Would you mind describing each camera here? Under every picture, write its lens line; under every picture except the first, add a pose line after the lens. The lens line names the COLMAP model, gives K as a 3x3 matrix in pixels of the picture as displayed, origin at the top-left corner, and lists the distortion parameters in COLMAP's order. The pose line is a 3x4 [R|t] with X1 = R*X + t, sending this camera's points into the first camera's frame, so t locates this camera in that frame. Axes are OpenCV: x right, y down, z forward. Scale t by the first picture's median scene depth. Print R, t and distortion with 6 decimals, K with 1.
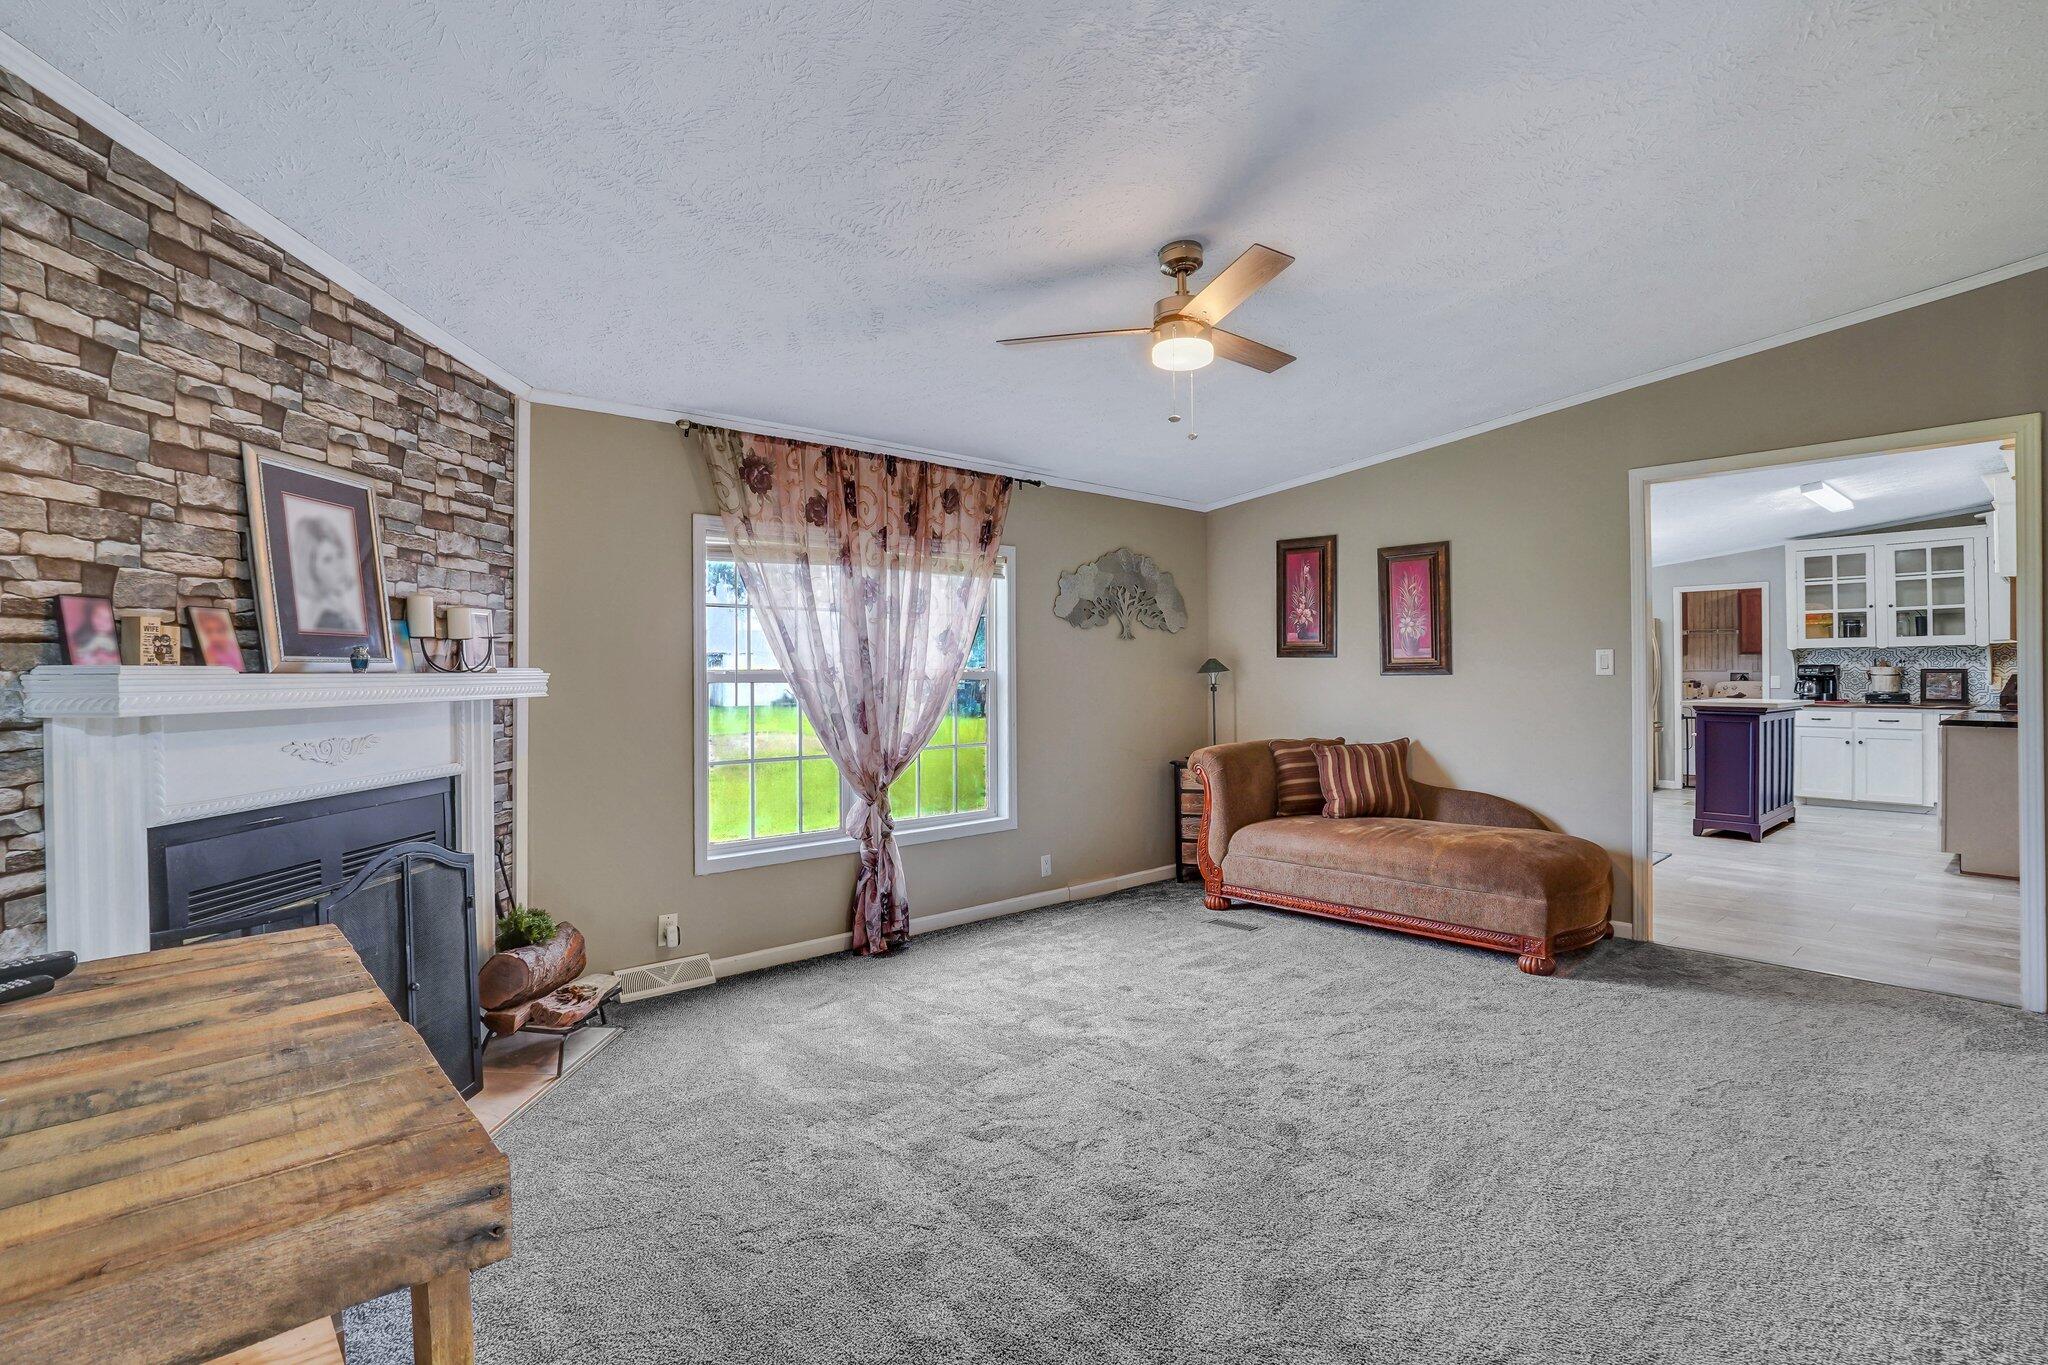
lens RADIAL K [[977.7, 0, 1033.3], [0, 977.7, 666.0], [0, 0, 1]] dist [-0.042924, 0.015619]
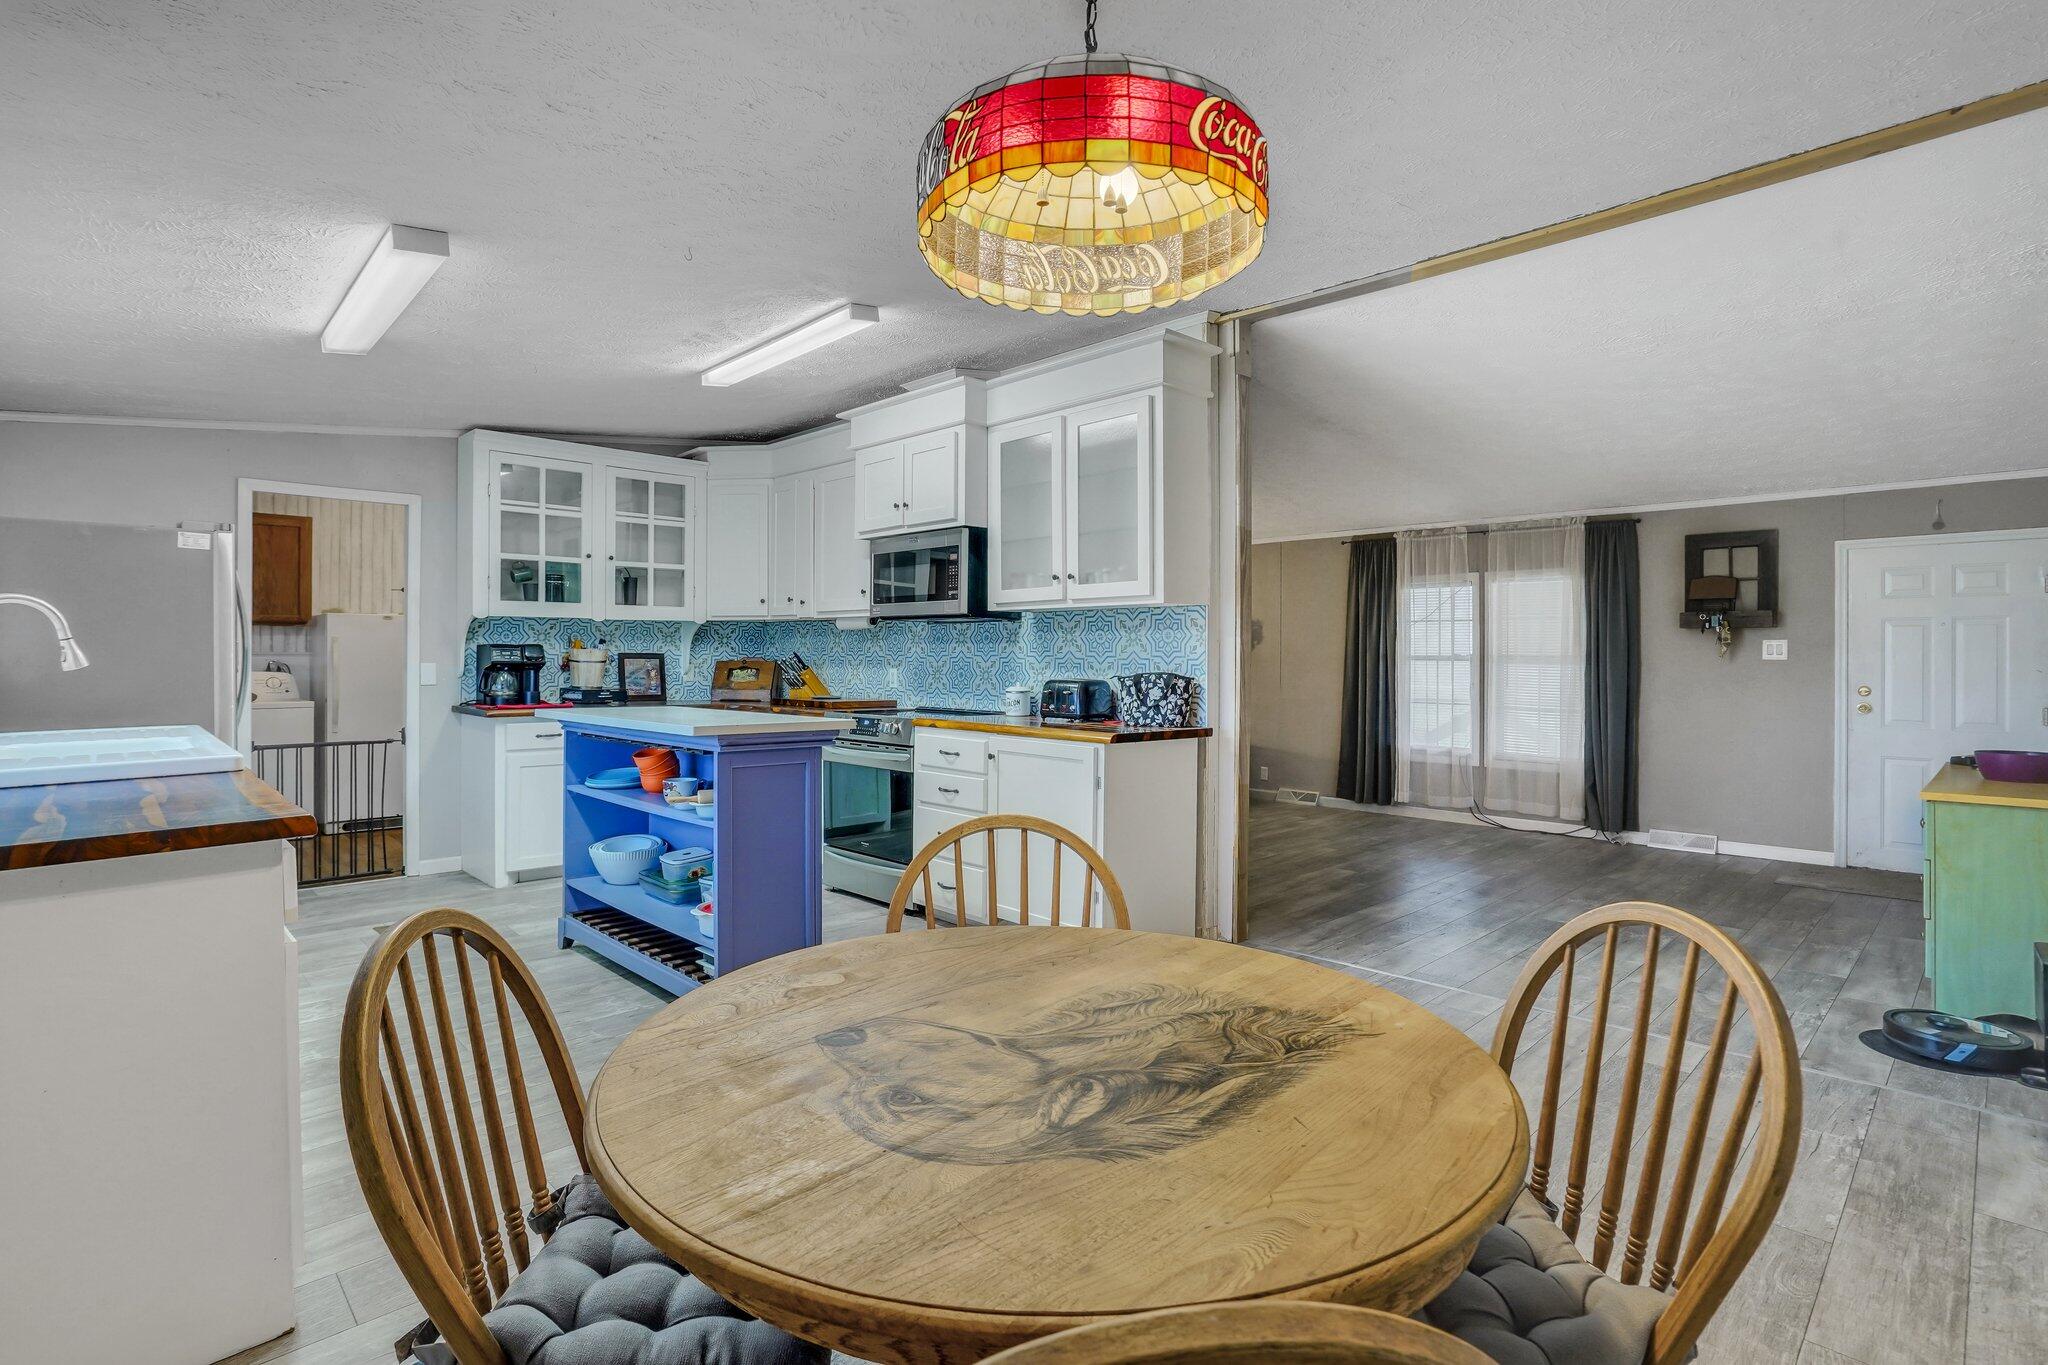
lens RADIAL K [[977.7, 0, 1016.5], [0, 977.7, 656.5], [0, 0, 1]] dist [-0.042924, 0.015619]
pose [[-0.022902, 0.004632, 0.999727, 0.762935], [-0.009955, 0.999939, -0.004861, 0.022666], [-0.999688, -0.010064, -0.022855, 2.608935]]
